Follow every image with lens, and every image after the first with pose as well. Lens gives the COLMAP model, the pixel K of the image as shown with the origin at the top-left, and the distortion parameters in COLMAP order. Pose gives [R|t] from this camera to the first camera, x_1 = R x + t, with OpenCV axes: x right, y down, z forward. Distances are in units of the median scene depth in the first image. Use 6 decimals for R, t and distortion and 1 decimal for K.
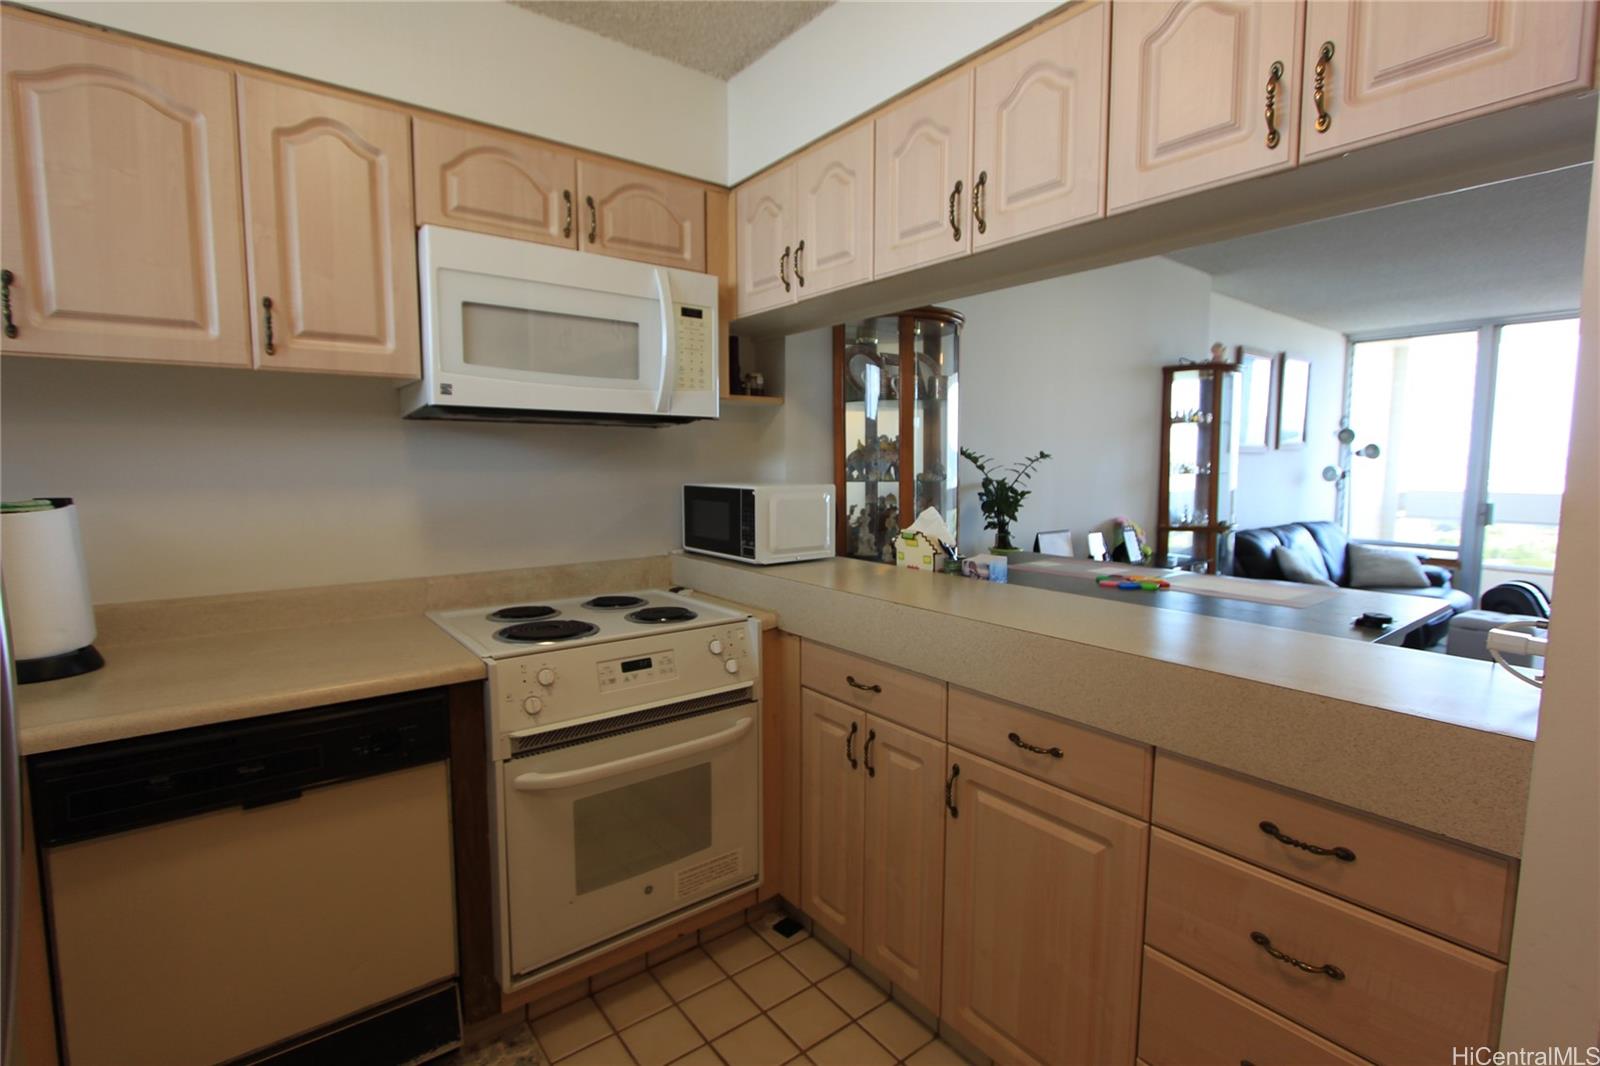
lens RADIAL K [[739.3, 0, 800.0], [0, 739.3, 533.0], [0, 0, 1]] dist [-0.030328, 0.013414]
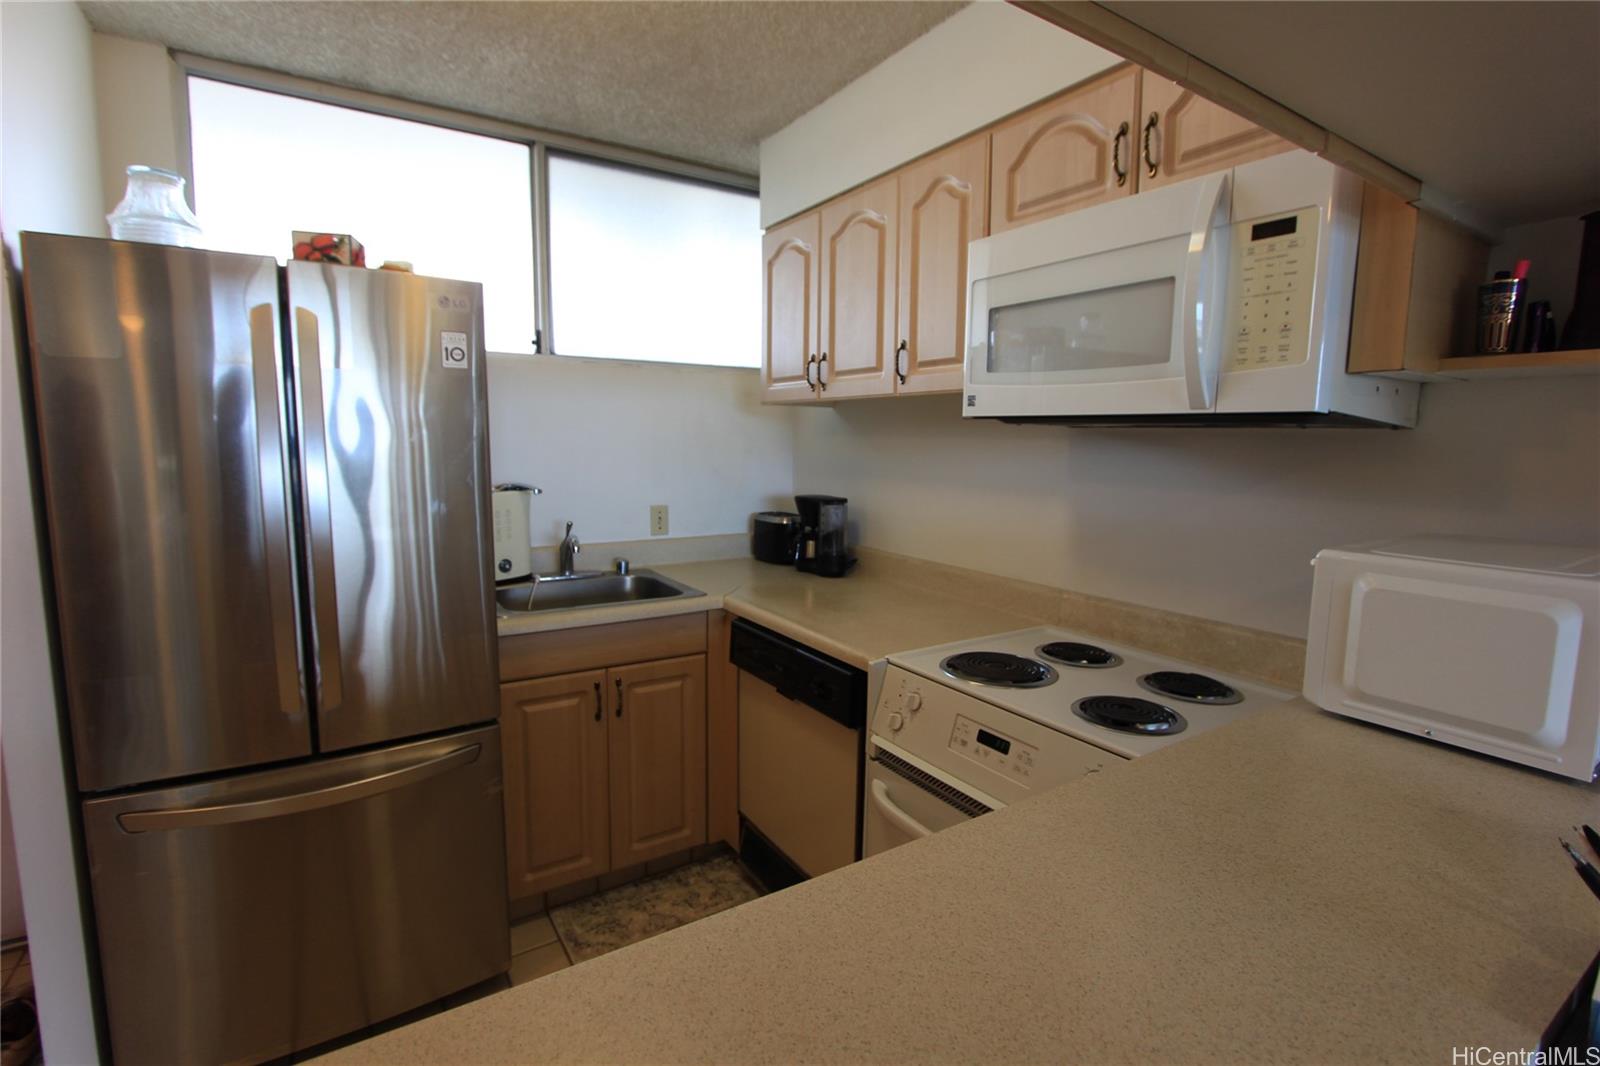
lens RADIAL K [[739.3, 0, 800.0], [0, 739.3, 533.0], [0, 0, 1]] dist [-0.030328, 0.013414]
pose [[-0.087187, 0.124608, -0.988368, 0.251726], [-0.108052, 0.985110, 0.133729, -0.056646], [0.990315, 0.118455, -0.072425, 0.383449]]
